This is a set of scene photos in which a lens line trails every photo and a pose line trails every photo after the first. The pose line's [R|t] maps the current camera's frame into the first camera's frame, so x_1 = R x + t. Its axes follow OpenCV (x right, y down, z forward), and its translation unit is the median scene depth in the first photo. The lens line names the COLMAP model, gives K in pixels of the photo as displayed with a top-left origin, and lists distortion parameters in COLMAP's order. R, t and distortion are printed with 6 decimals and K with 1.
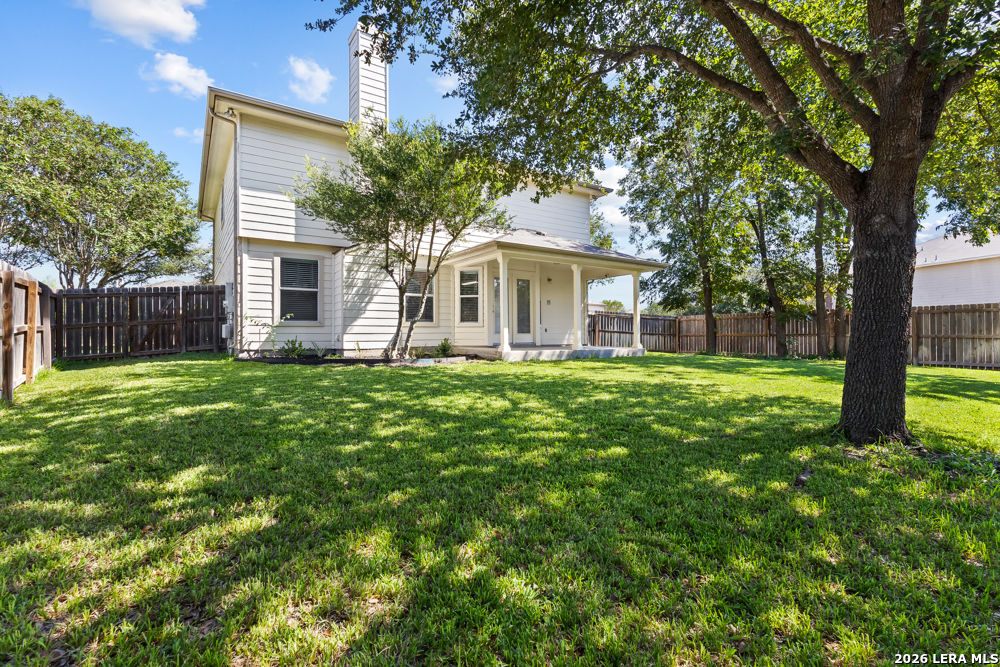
lens RADIAL K [[468.7, 0, 502.1], [0, 468.7, 331.9], [0, 0, 1]] dist [-0.002721, 0.001070]
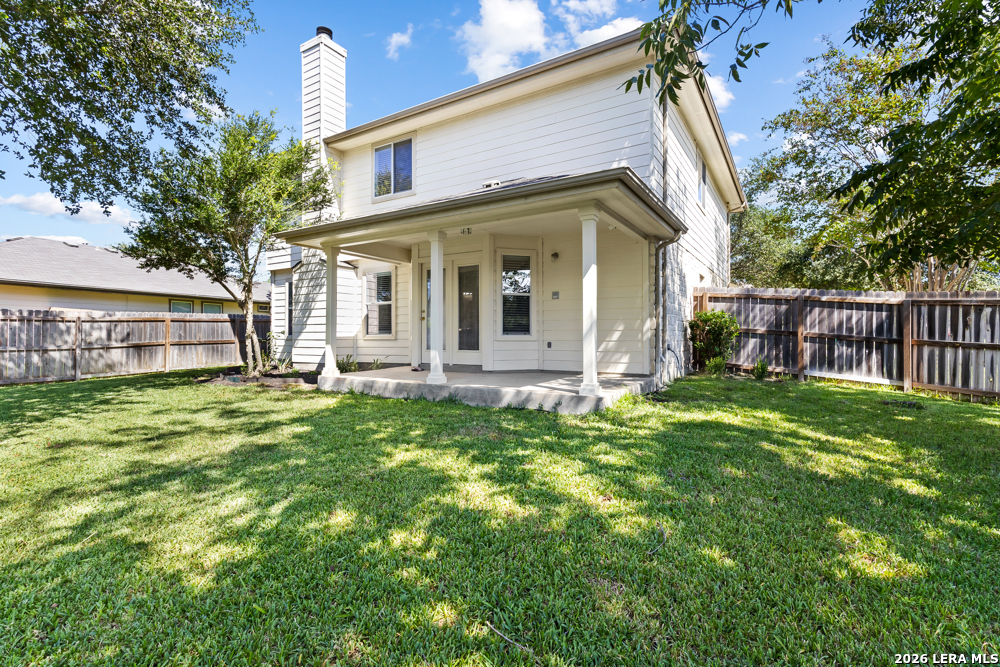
lens RADIAL K [[468.7, 0, 498.3], [0, 468.7, 336.2], [0, 0, 1]] dist [-0.002721, 0.001070]
pose [[0.404289, -0.001619, -0.914630, 0.748590], [0.005062, 0.999987, 0.000467, -0.017938], [0.914617, -0.004819, 0.404292, 0.897891]]
